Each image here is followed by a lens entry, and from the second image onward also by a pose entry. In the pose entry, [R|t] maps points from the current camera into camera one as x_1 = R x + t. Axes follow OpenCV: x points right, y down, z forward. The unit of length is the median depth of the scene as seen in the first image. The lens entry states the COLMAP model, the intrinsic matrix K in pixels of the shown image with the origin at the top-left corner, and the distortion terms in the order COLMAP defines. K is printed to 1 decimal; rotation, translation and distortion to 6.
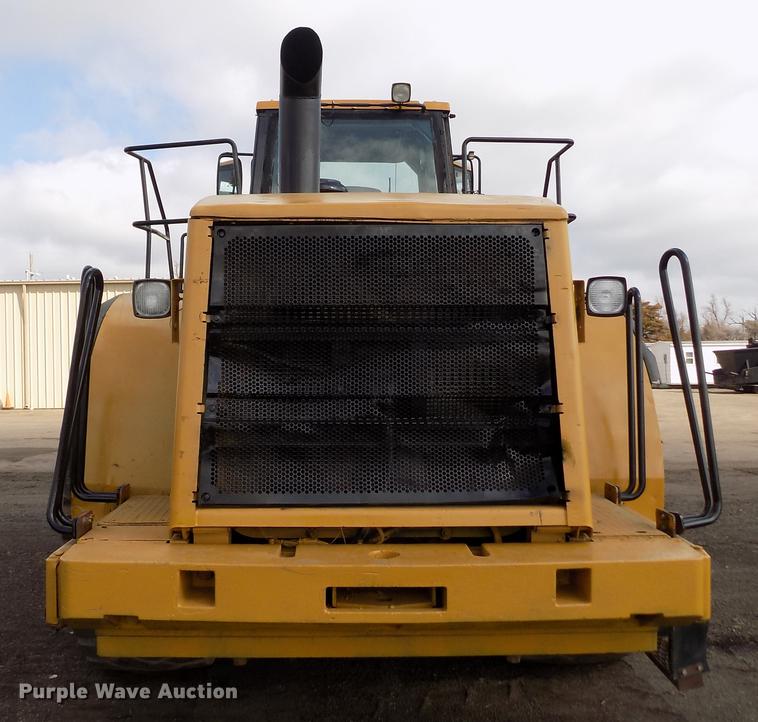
lens RADIAL K [[852.1, 0, 379.0], [0, 852.1, 361.0], [0, 0, 1]] dist [-0.116952, -0.005273]
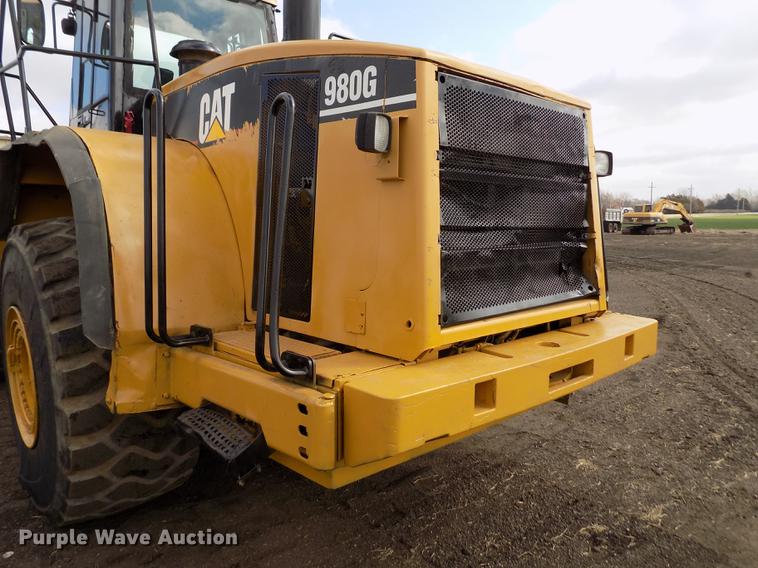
lens RADIAL K [[560.0, 0, 380.4], [0, 560.0, 276.5], [0, 0, 1]] dist [-0.075596, 0.096783]
pose [[0.753481, -0.062606, 0.654483, -0.739605], [-0.012204, 0.993953, 0.109128, 0.025501], [-0.657357, -0.090213, 0.748160, 0.496179]]
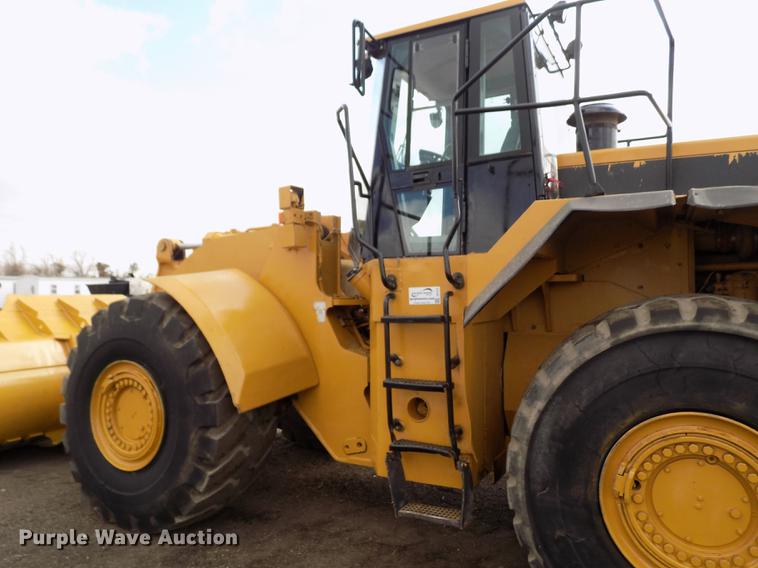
lens RADIAL K [[560.0, 0, 380.4], [0, 560.0, 276.5], [0, 0, 1]] dist [-0.075596, 0.096783]
pose [[0.484767, 0.034111, 0.873978, -1.493149], [-0.011168, 0.999399, -0.032811, 0.039747], [-0.874572, 0.006145, 0.484857, 1.721121]]
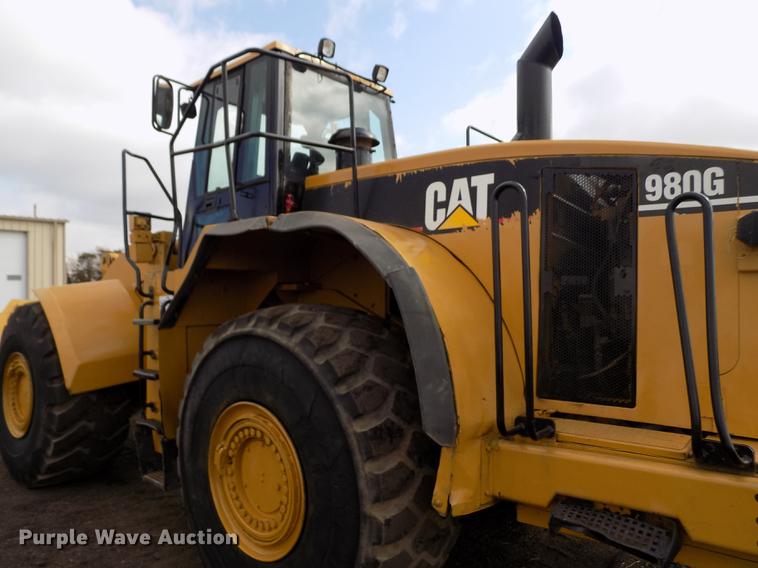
lens RADIAL K [[560.0, 0, 380.4], [0, 560.0, 276.5], [0, 0, 1]] dist [-0.075596, 0.096783]
pose [[0.664239, 0.023800, 0.747142, -1.153856], [-0.004663, 0.999605, -0.027697, 0.011222], [-0.747506, 0.014913, 0.664087, 0.903667]]
